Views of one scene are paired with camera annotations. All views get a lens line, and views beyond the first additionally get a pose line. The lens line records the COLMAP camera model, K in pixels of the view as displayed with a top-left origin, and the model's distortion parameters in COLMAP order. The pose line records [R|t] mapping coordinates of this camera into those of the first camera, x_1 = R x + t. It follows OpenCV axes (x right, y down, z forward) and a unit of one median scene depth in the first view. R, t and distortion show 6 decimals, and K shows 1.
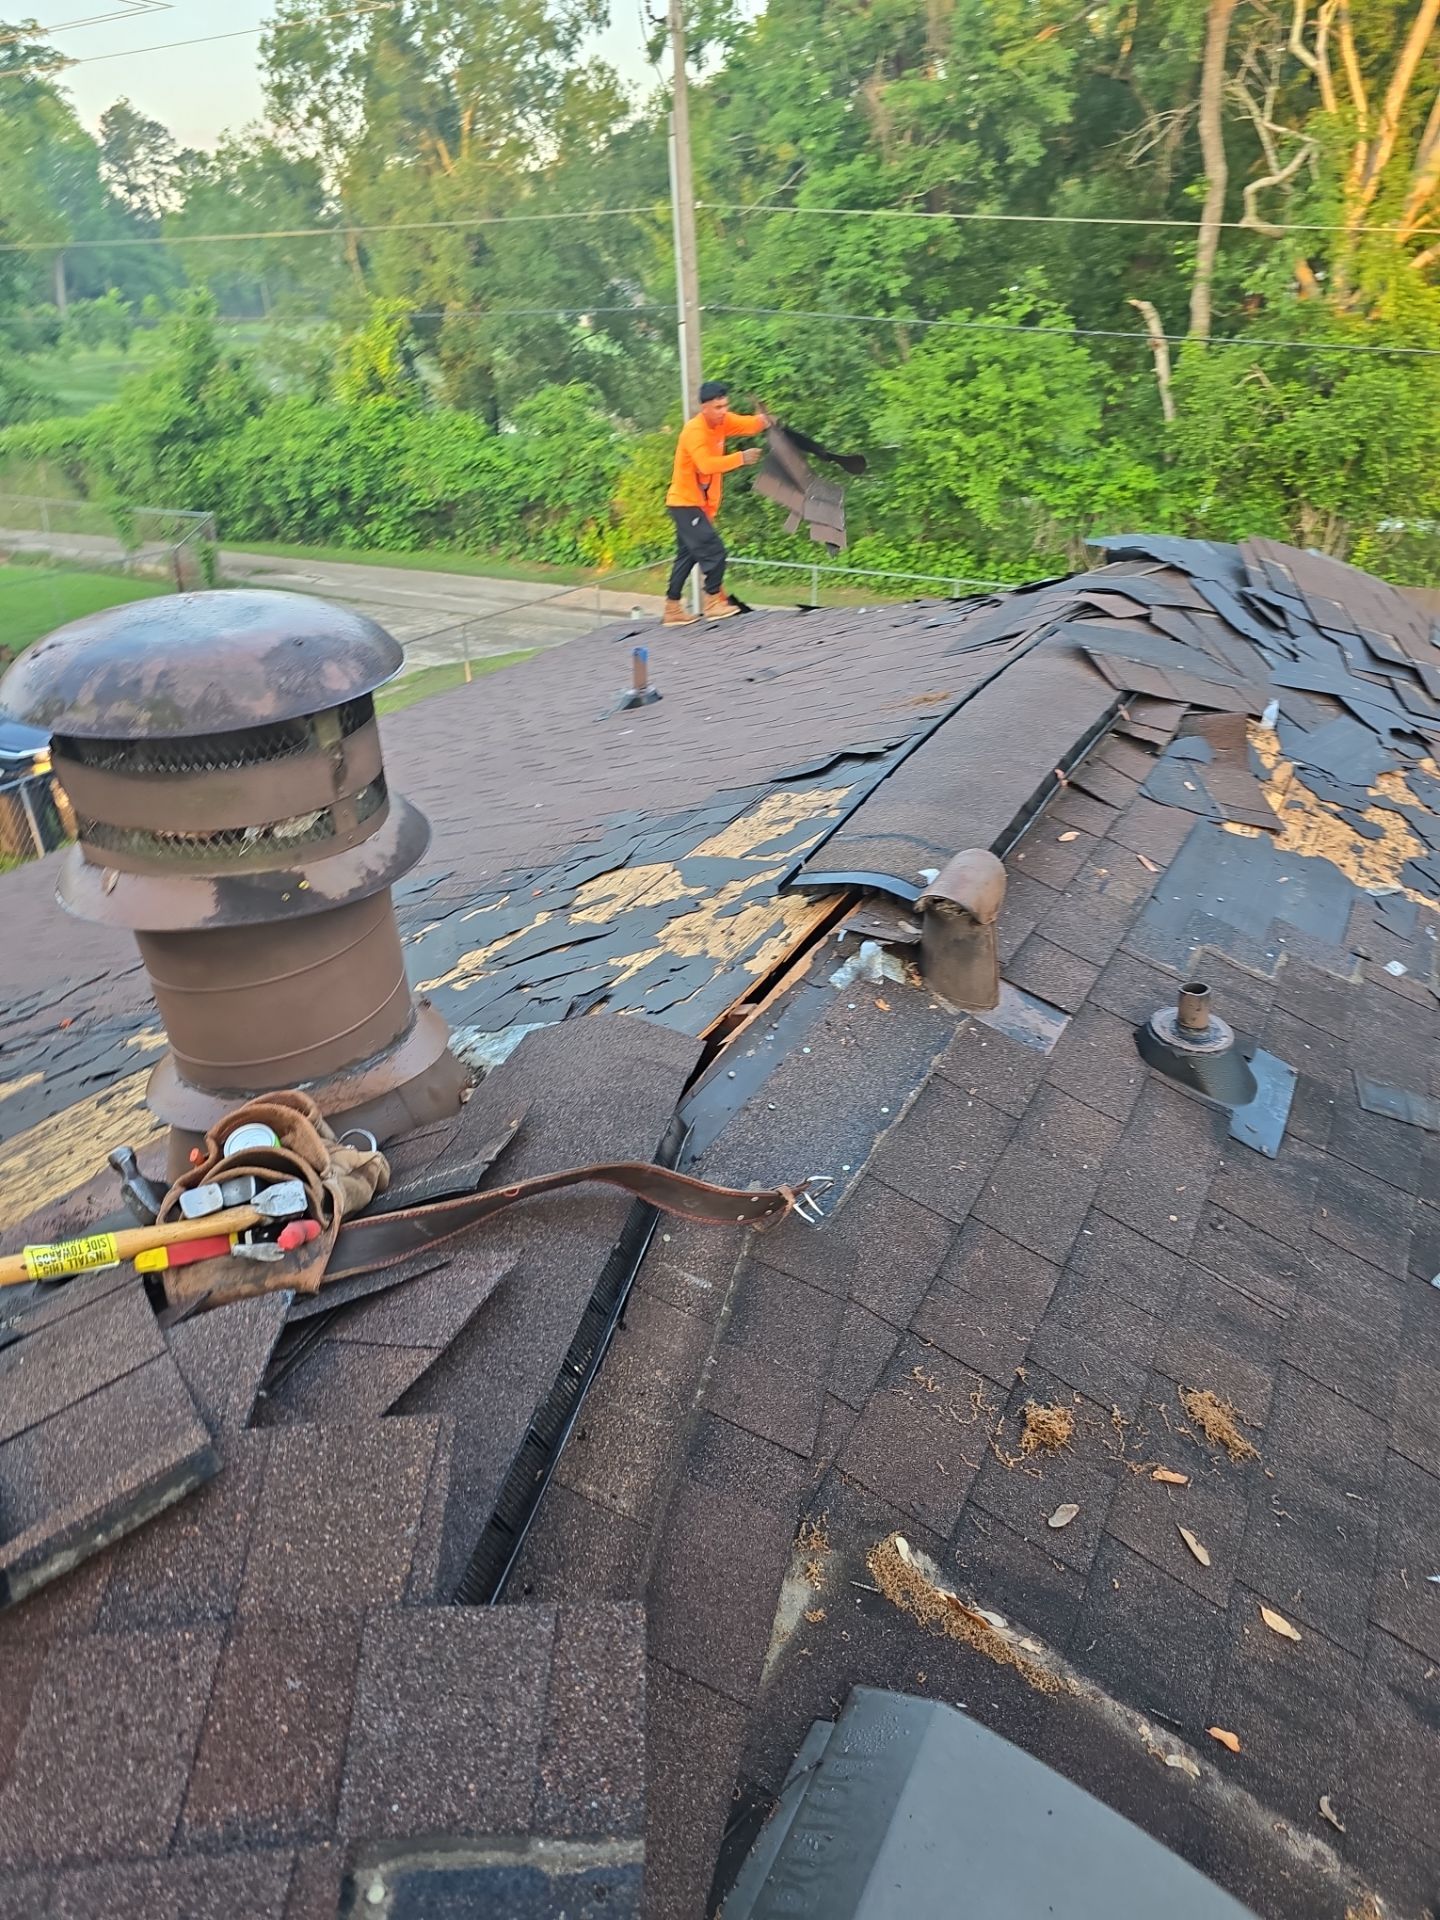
lens RADIAL K [[1296.6, 0, 718.1], [0, 1296.6, 958.2], [0, 0, 1]] dist [0.059728, -0.050455]
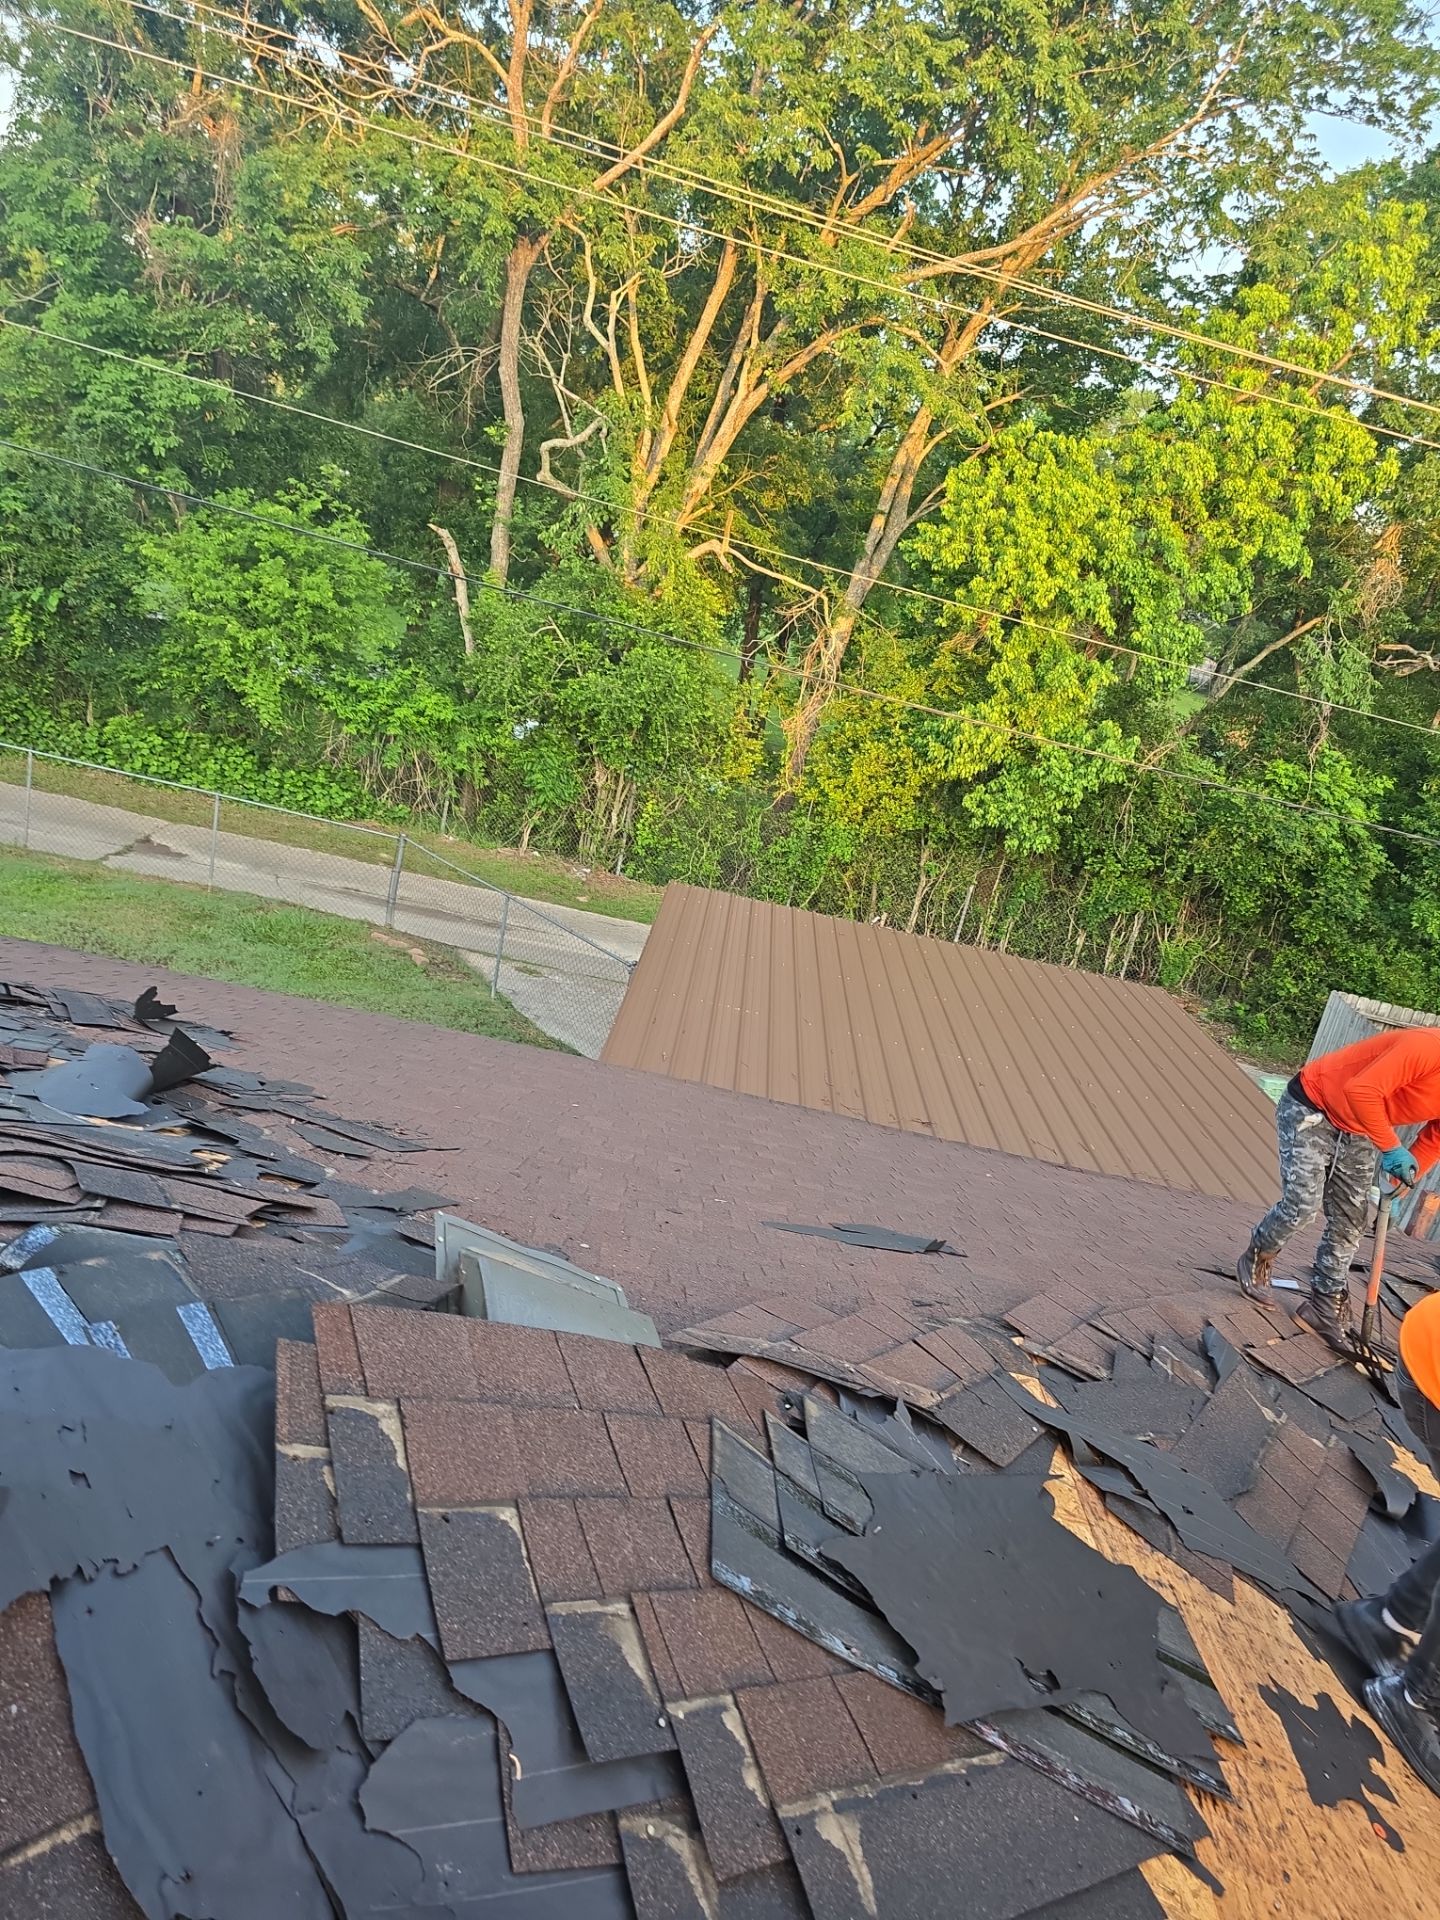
lens RADIAL K [[1296.6, 0, 722.6], [0, 1296.6, 975.8], [0, 0, 1]] dist [0.059728, -0.050455]
pose [[0.873715, 0.051674, 0.483685, 0.064719], [0.001928, 0.993966, -0.109671, -0.078973], [-0.486434, 0.096754, 0.868344, 0.119242]]
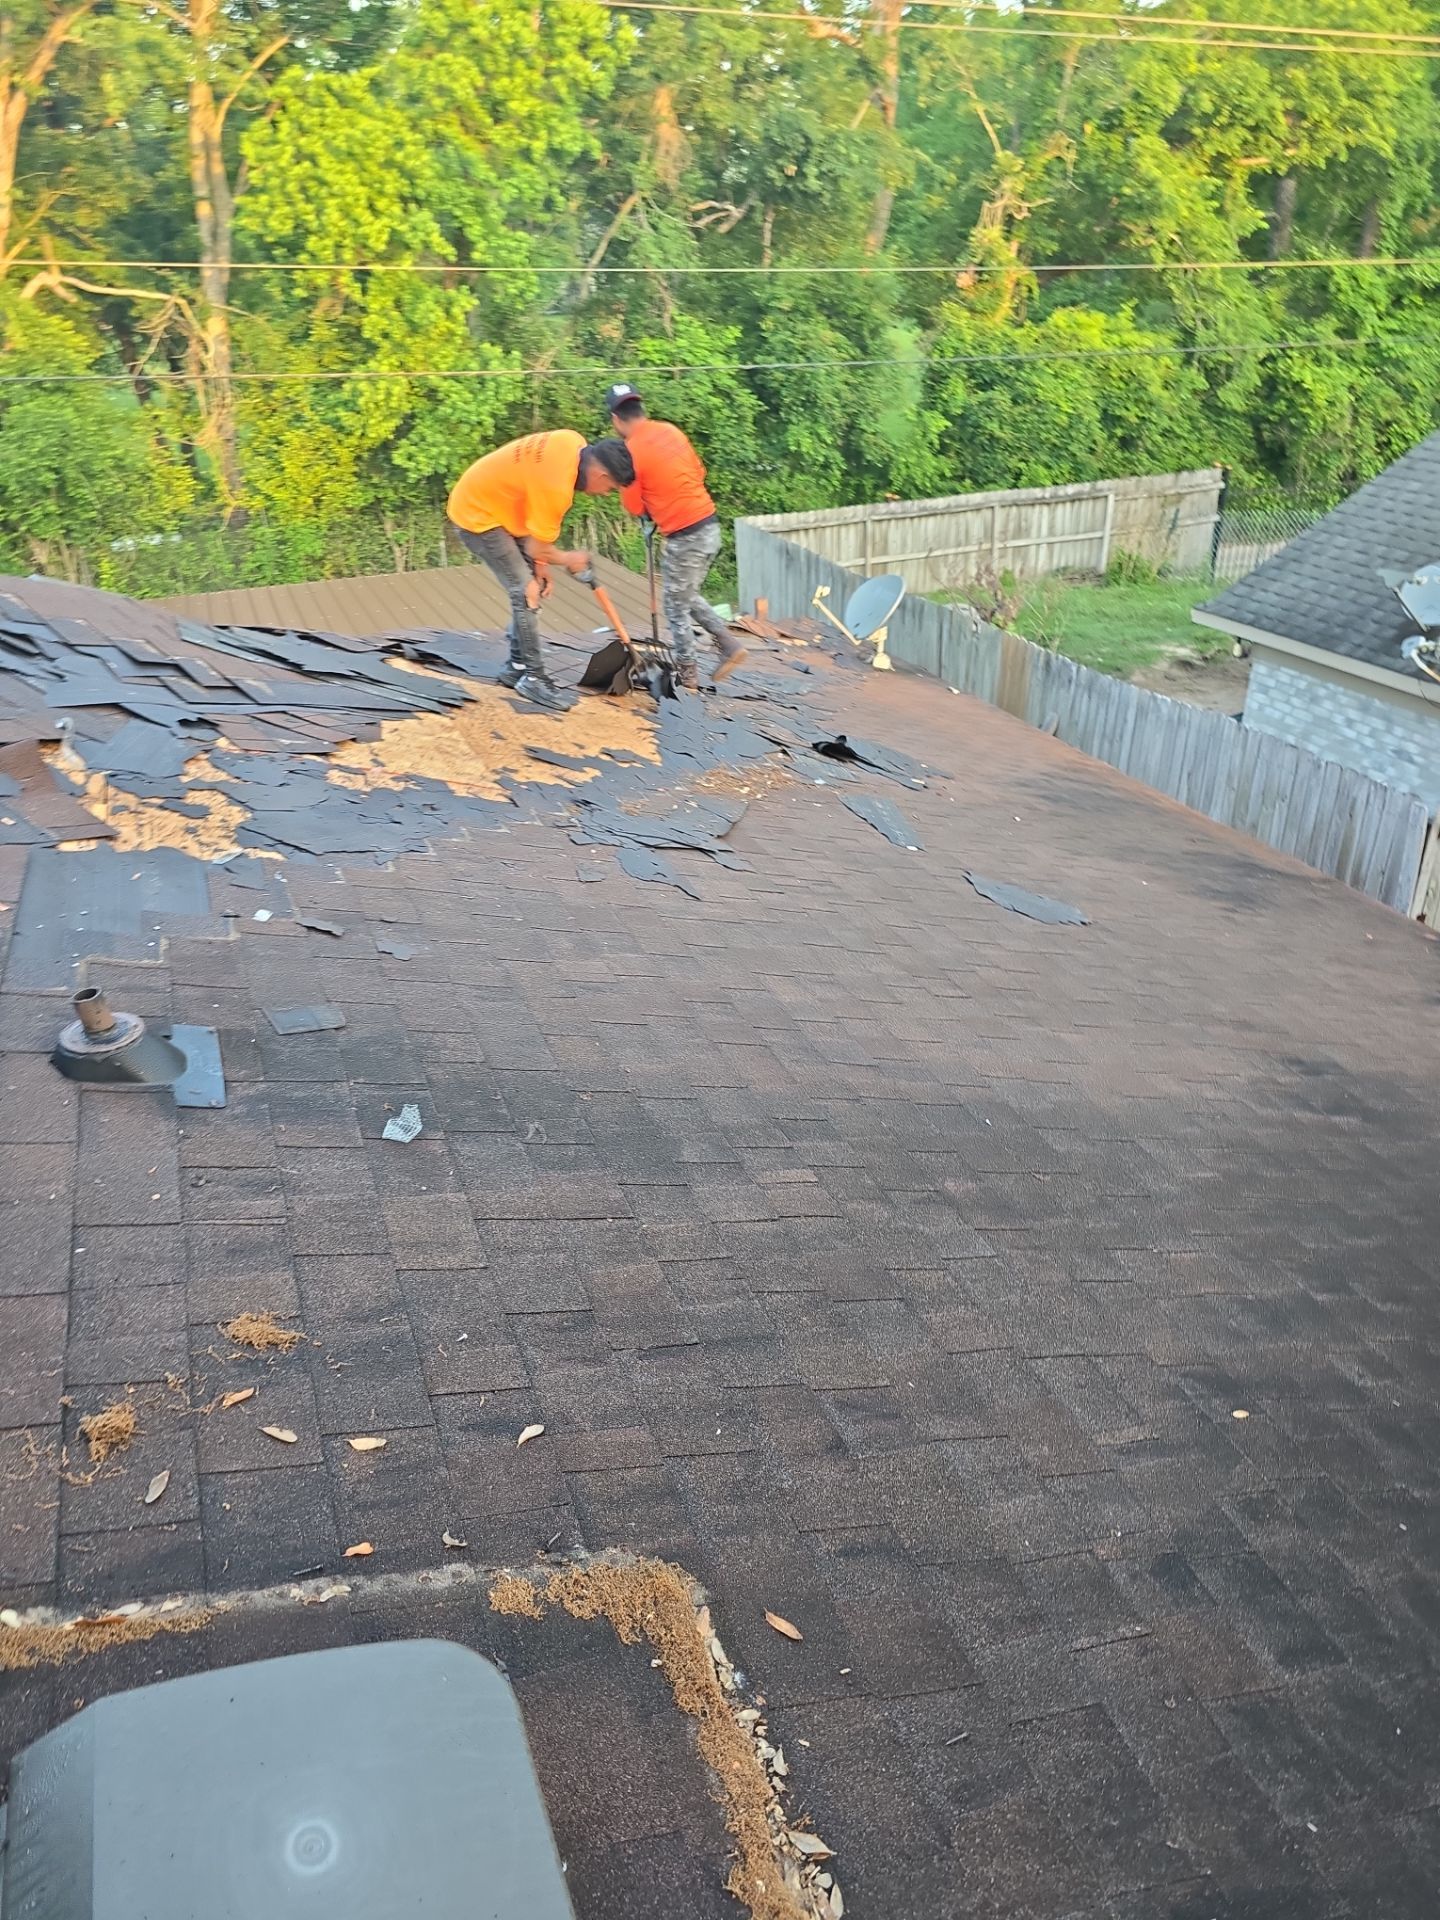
lens RADIAL K [[1296.6, 0, 734.6], [0, 1296.6, 957.4], [0, 0, 1]] dist [0.059728, -0.050455]
pose [[0.637021, -0.370895, 0.675752, 0.000387], [0.383035, 0.913054, 0.140061, 0.006353], [-0.668946, 0.169615, 0.723700, -0.012869]]
